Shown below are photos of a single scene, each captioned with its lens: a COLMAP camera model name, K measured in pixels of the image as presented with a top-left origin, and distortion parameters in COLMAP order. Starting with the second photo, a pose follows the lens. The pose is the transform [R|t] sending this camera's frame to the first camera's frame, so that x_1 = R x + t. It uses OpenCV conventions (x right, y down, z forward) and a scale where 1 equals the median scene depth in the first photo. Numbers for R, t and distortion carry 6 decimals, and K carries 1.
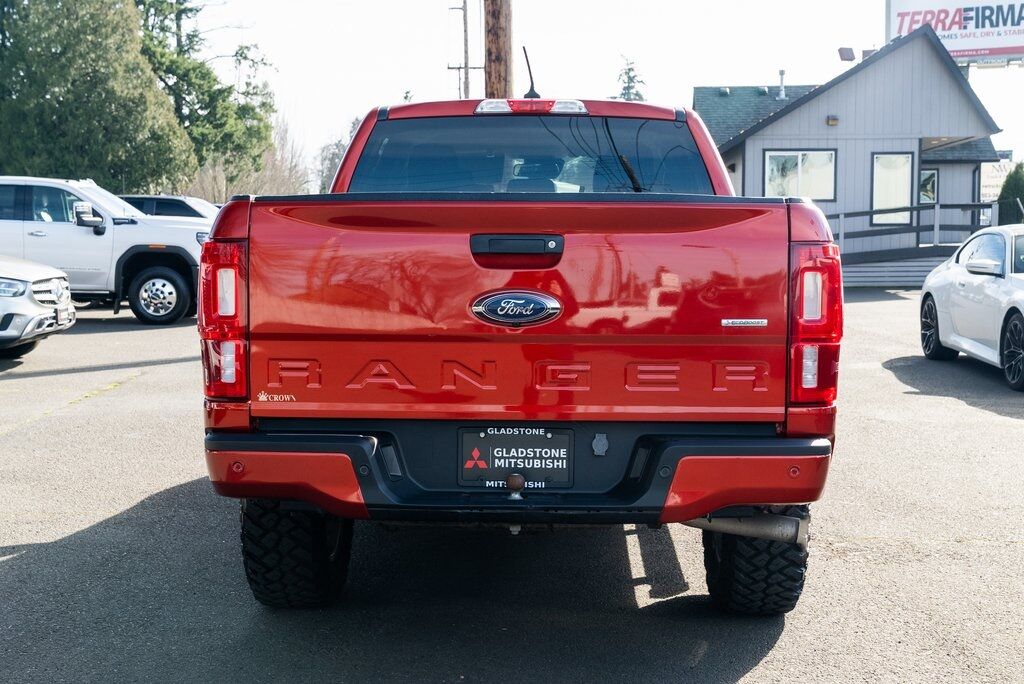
lens RADIAL K [[1359.3, 0, 512.3], [0, 1359.3, 344.8], [0, 0, 1]] dist [0.017247, 0.000000]
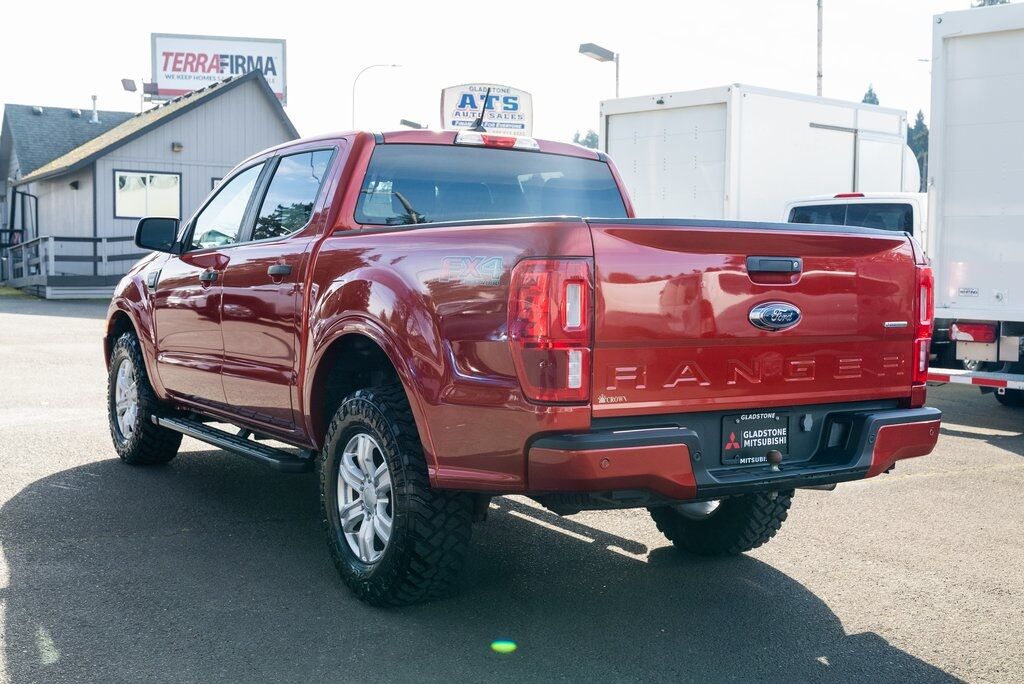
lens RADIAL K [[1216.4, 0, 511.8], [0, 1216.4, 339.2], [0, 0, 1]] dist [0.032267, 0.000000]
pose [[0.816847, -0.025707, 0.576281, -0.118649], [0.030158, 0.999543, 0.001841, -0.002131], [-0.576065, 0.015875, 0.817250, 0.033691]]
